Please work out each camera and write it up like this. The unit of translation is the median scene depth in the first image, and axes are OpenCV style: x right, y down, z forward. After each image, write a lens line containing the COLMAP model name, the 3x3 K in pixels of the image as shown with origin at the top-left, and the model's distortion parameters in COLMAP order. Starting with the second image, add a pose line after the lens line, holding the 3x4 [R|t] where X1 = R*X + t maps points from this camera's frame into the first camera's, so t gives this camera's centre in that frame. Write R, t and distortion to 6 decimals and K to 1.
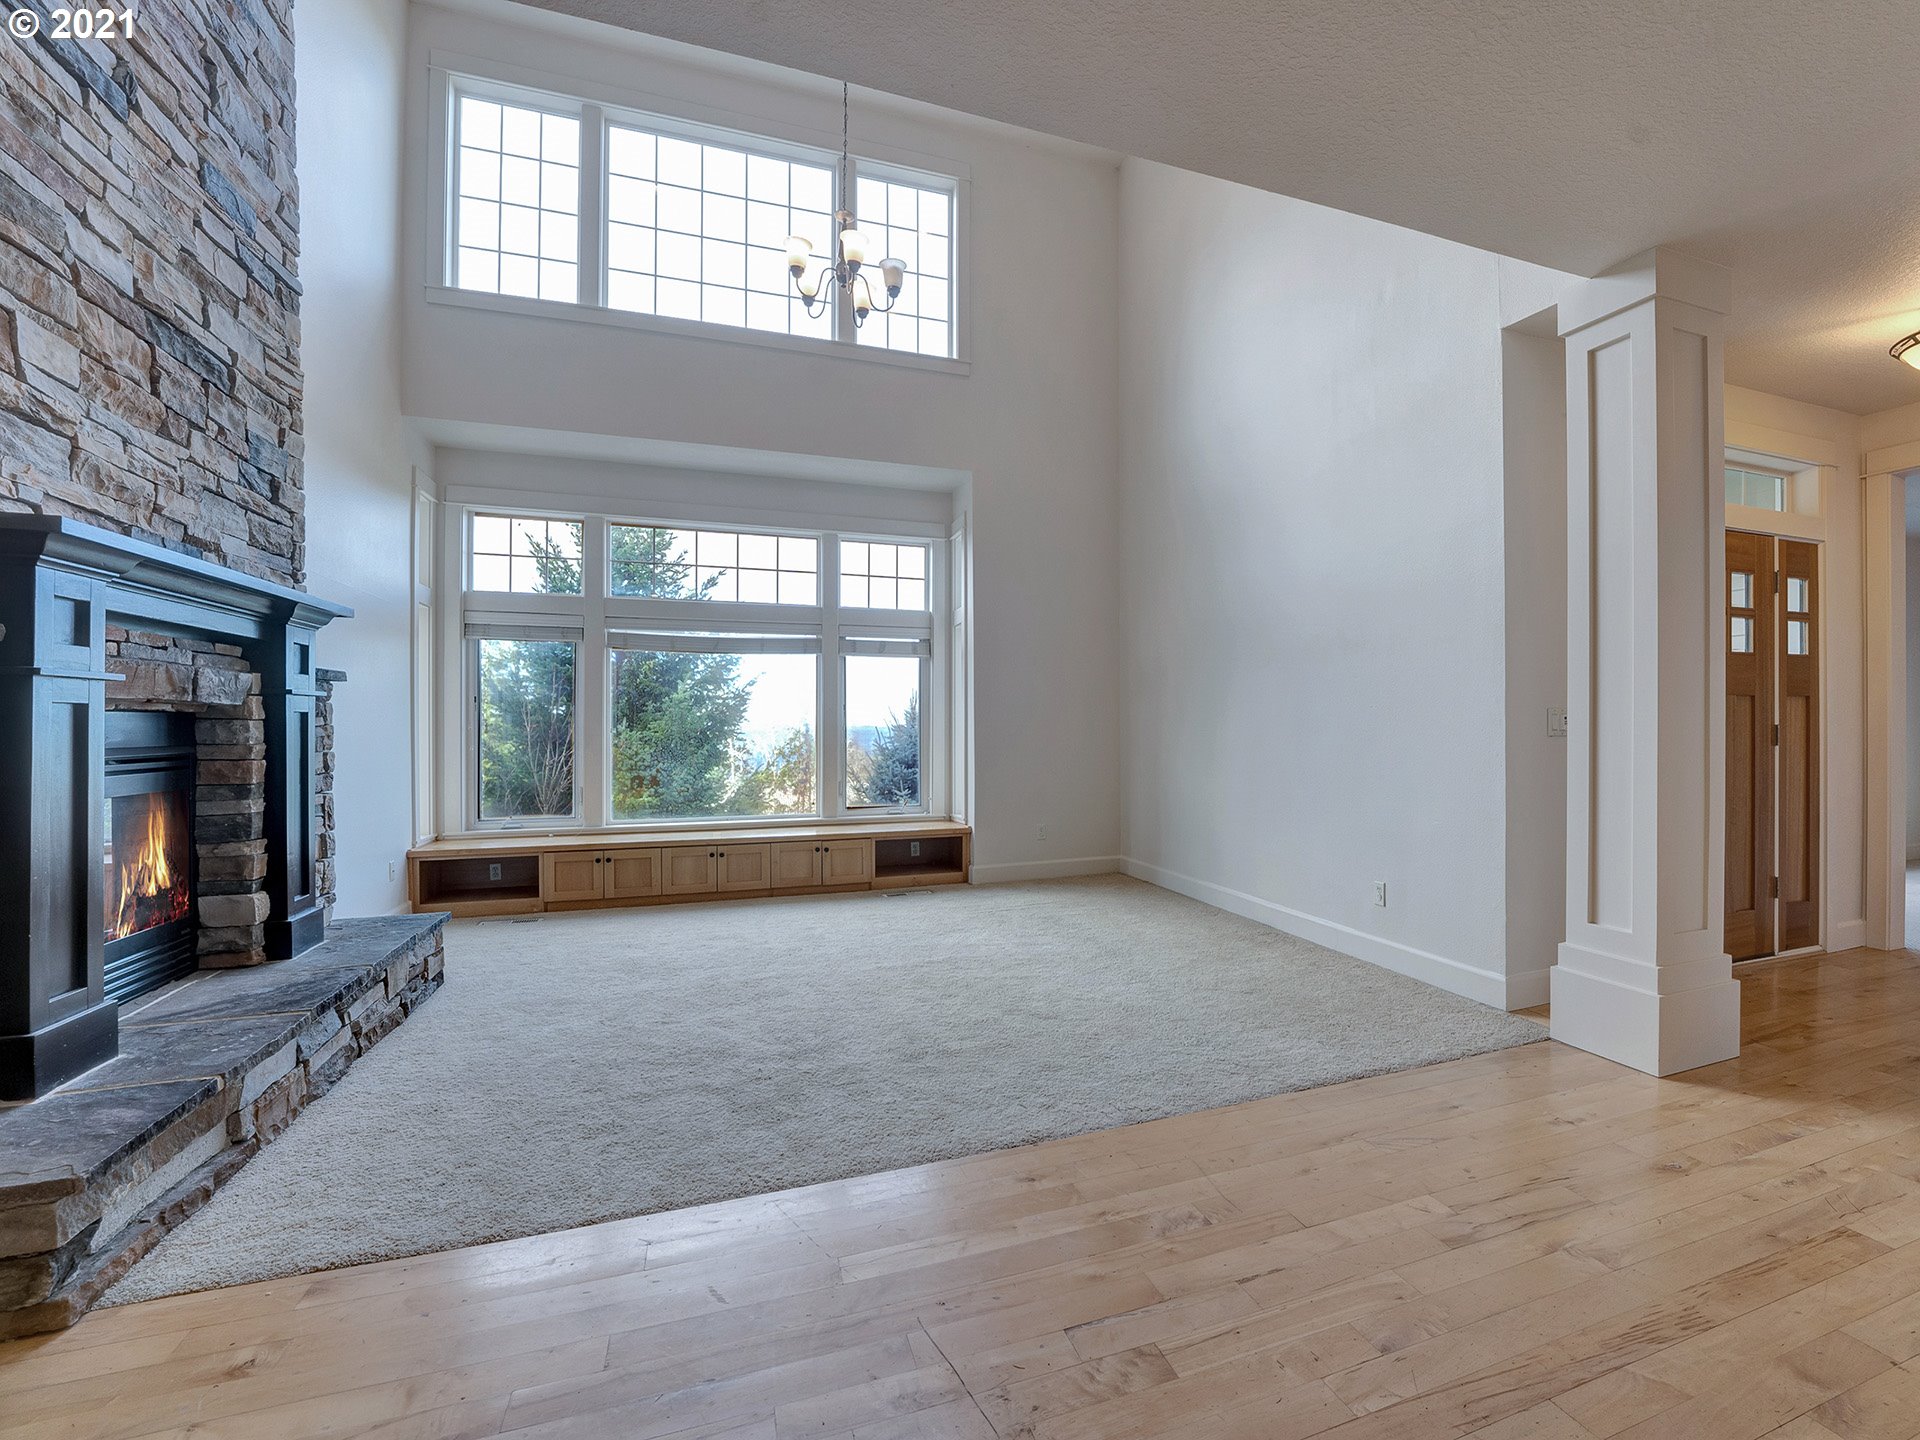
lens RADIAL K [[839.8, 0, 1023.0], [0, 839.8, 718.7], [0, 0, 1]] dist [-0.000274, -0.000139]
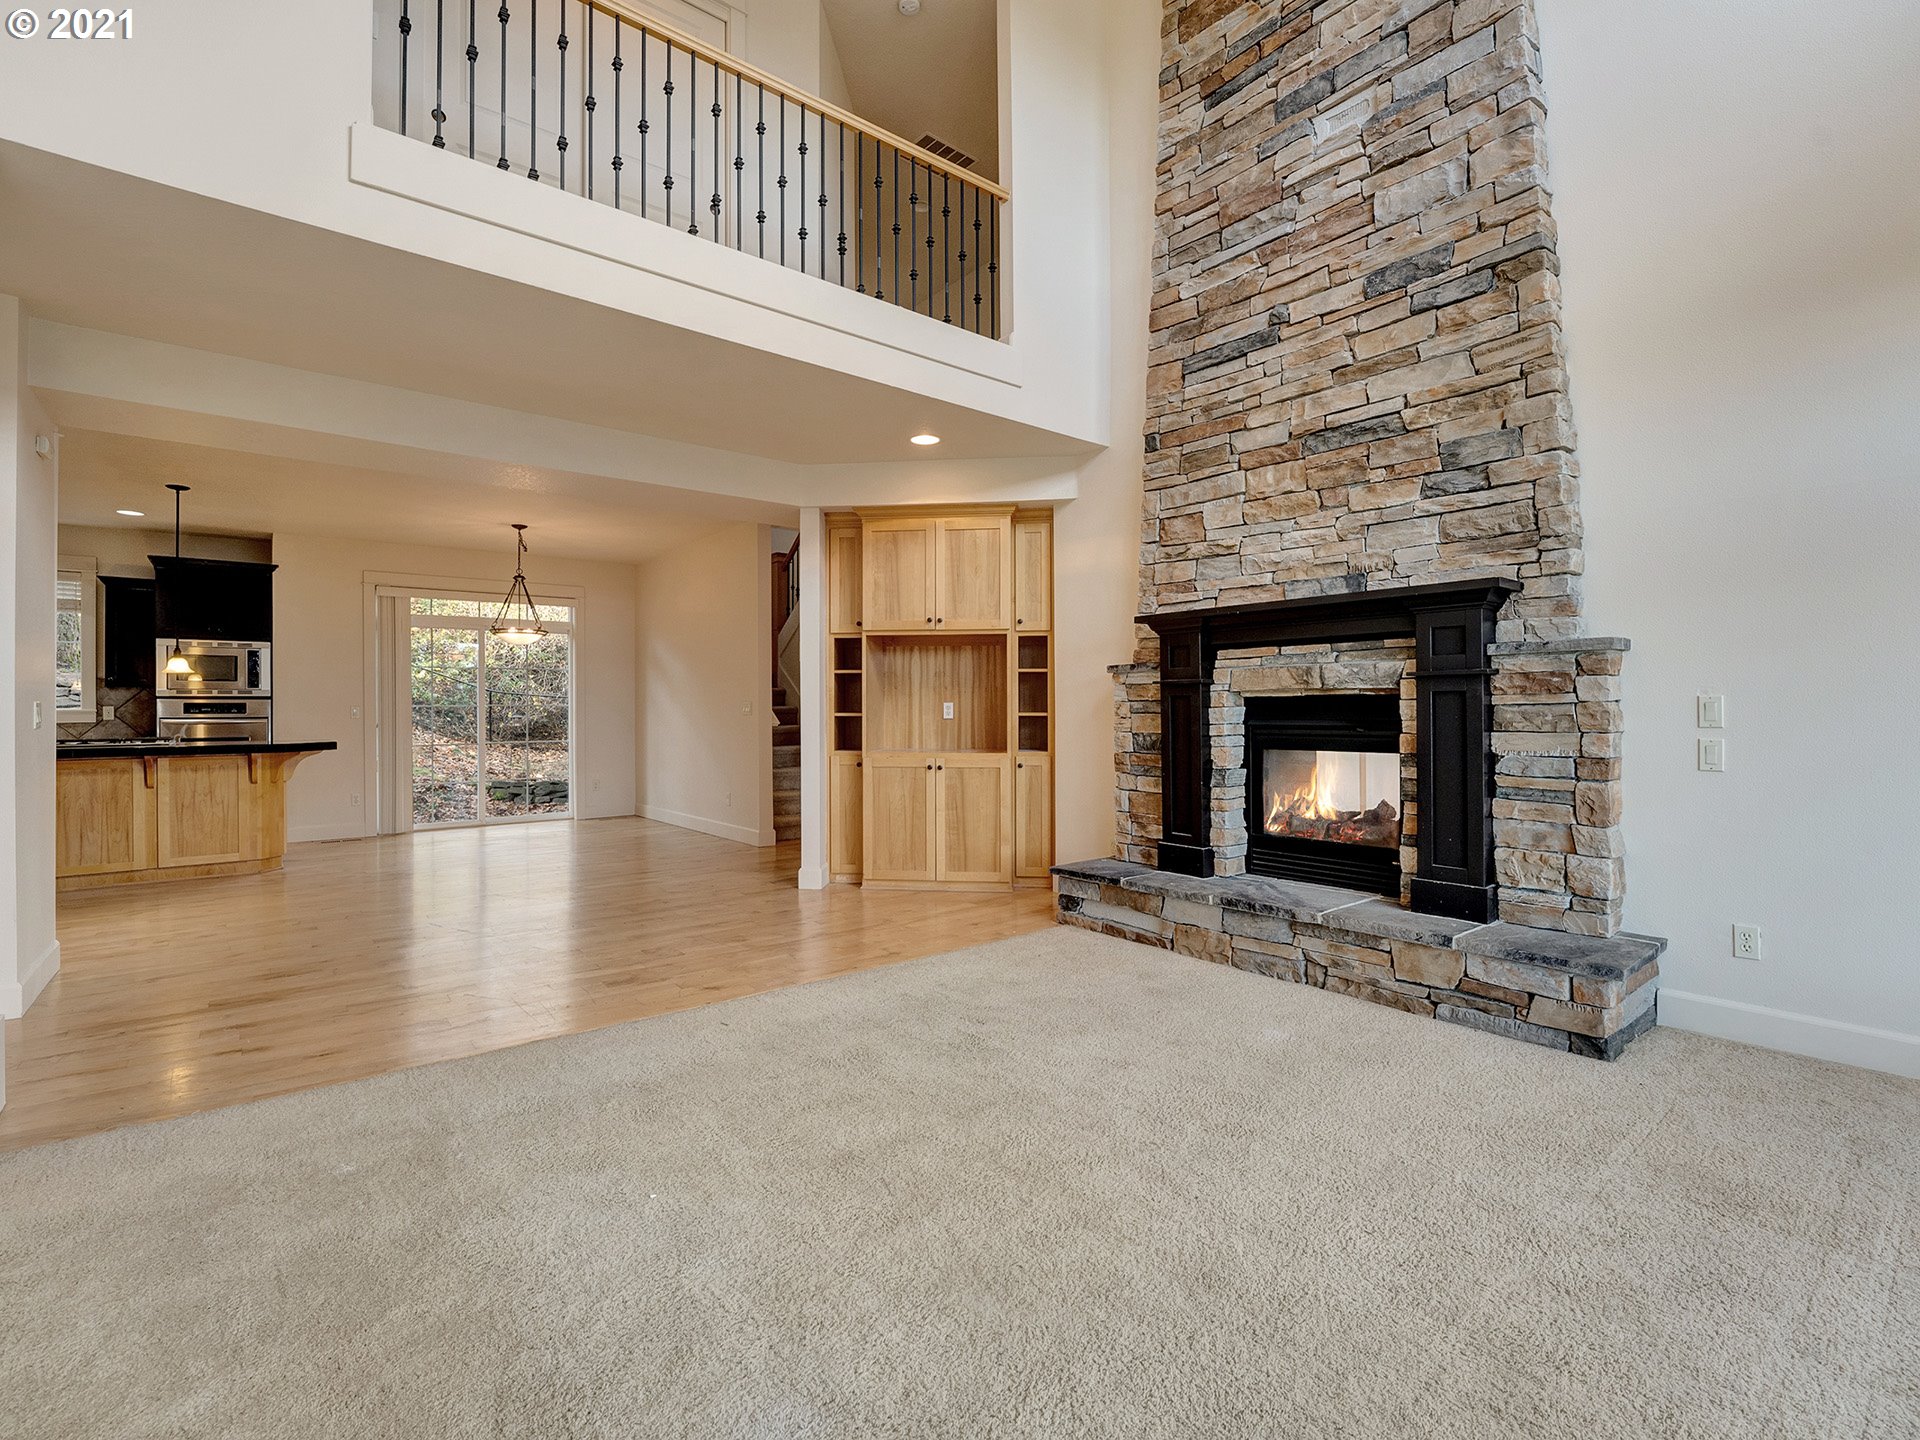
lens RADIAL K [[893.2, 0, 958.0], [0, 893.2, 712.8], [0, 0, 1]] dist [-0.017143, -0.000178]
pose [[-0.935152, 0.004079, -0.354223, 0.111996], [0.007042, 0.999950, -0.007077, 0.023283], [0.354177, -0.009112, -0.935134, 1.853811]]
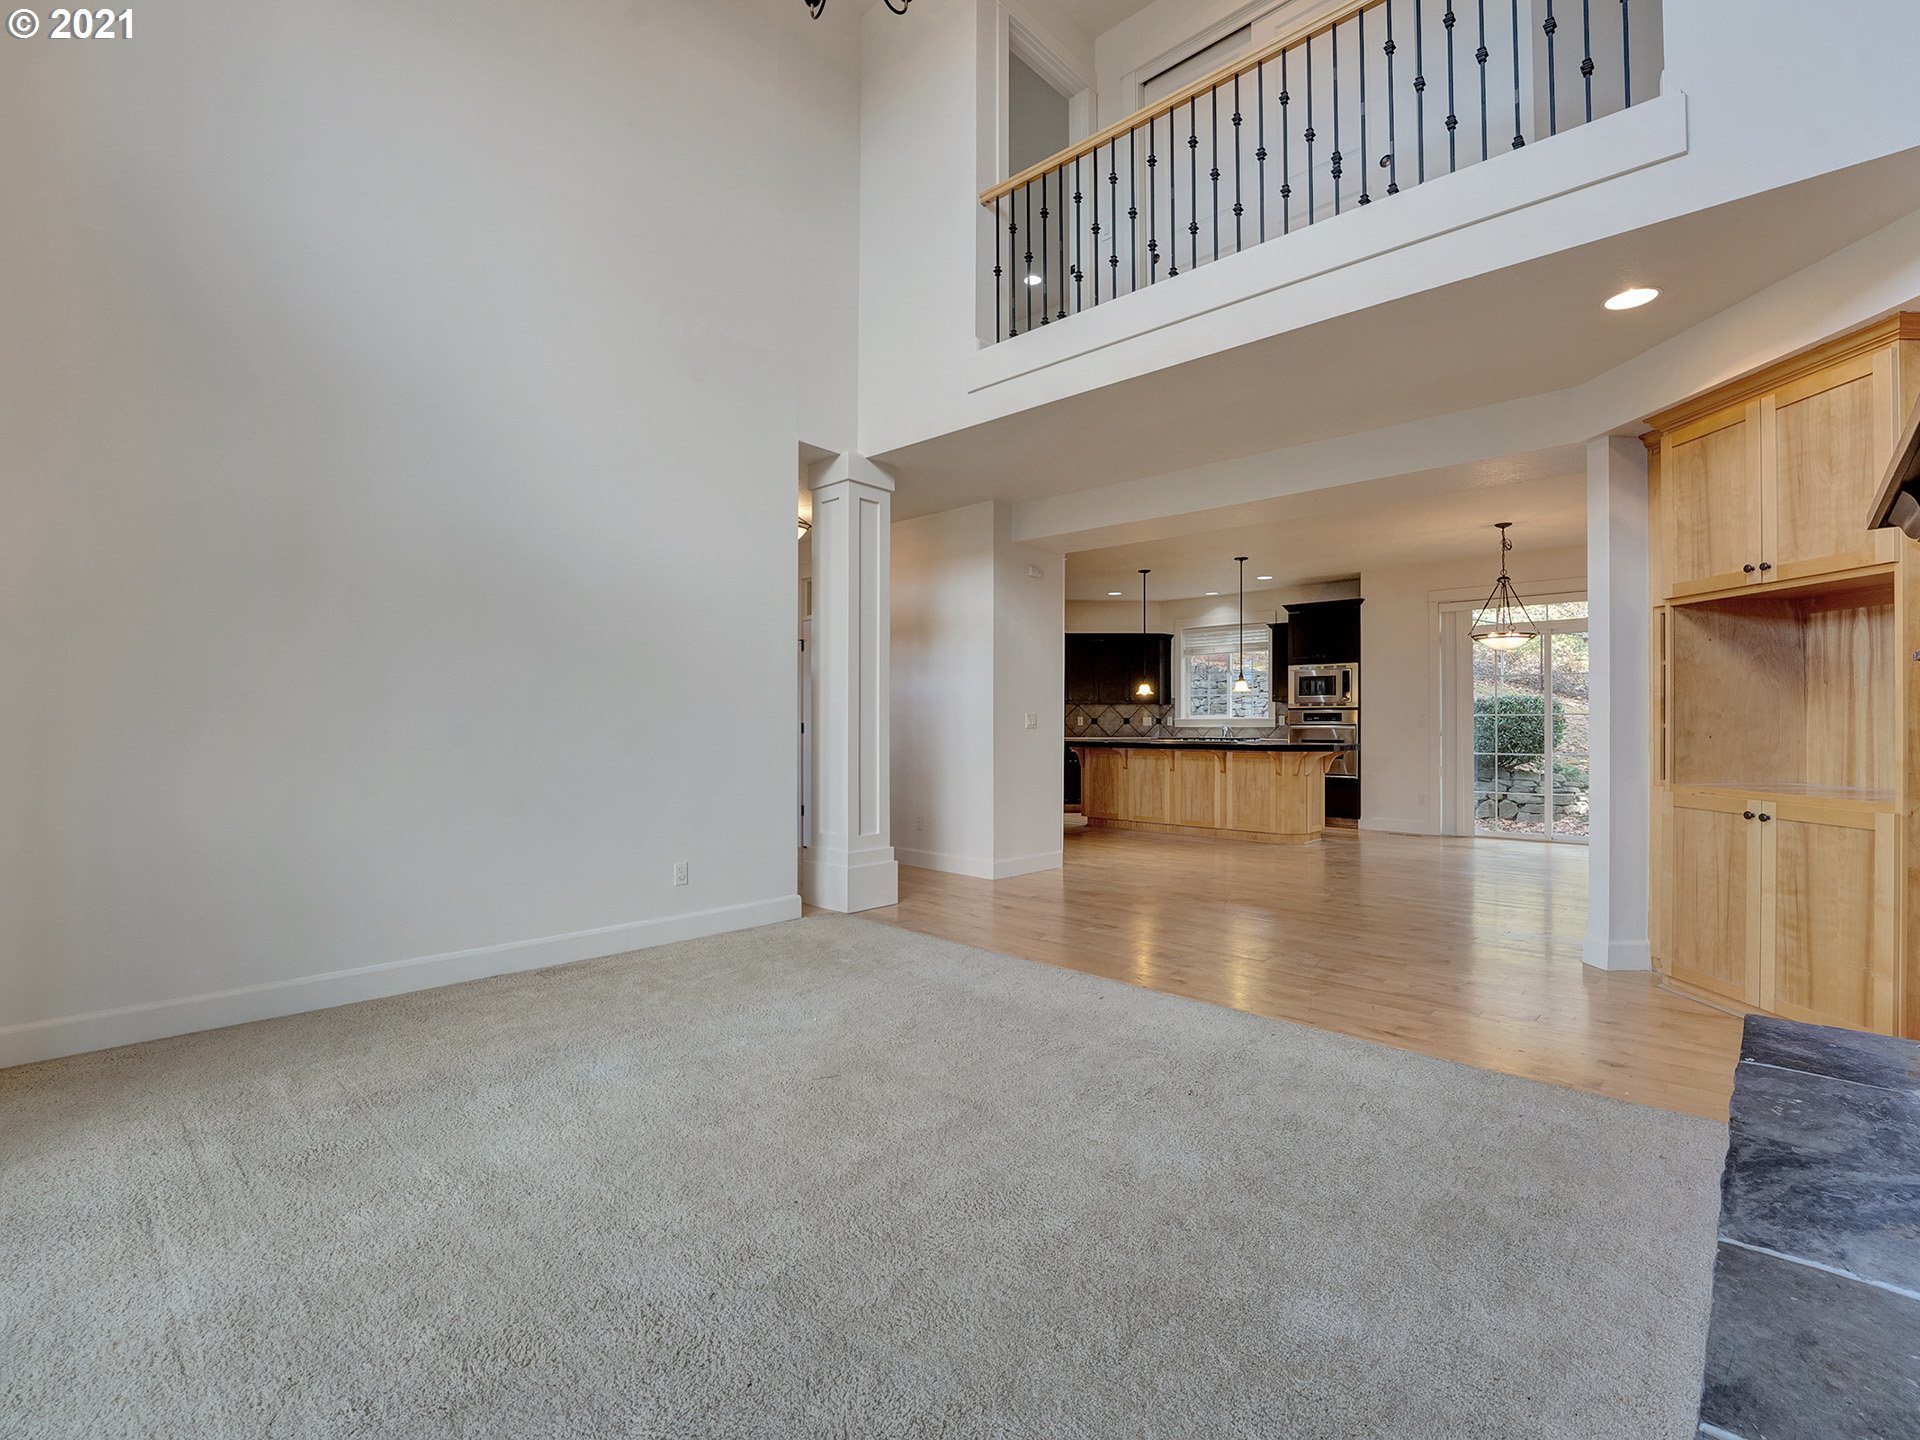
lens RADIAL K [[893.2, 0, 958.0], [0, 893.2, 712.8], [0, 0, 1]] dist [-0.017143, -0.000178]
pose [[-0.468485, 0.007524, 0.883440, -0.914459], [-0.010857, 0.999839, -0.014273, 0.022513], [-0.883405, -0.016278, -0.468328, 1.501787]]
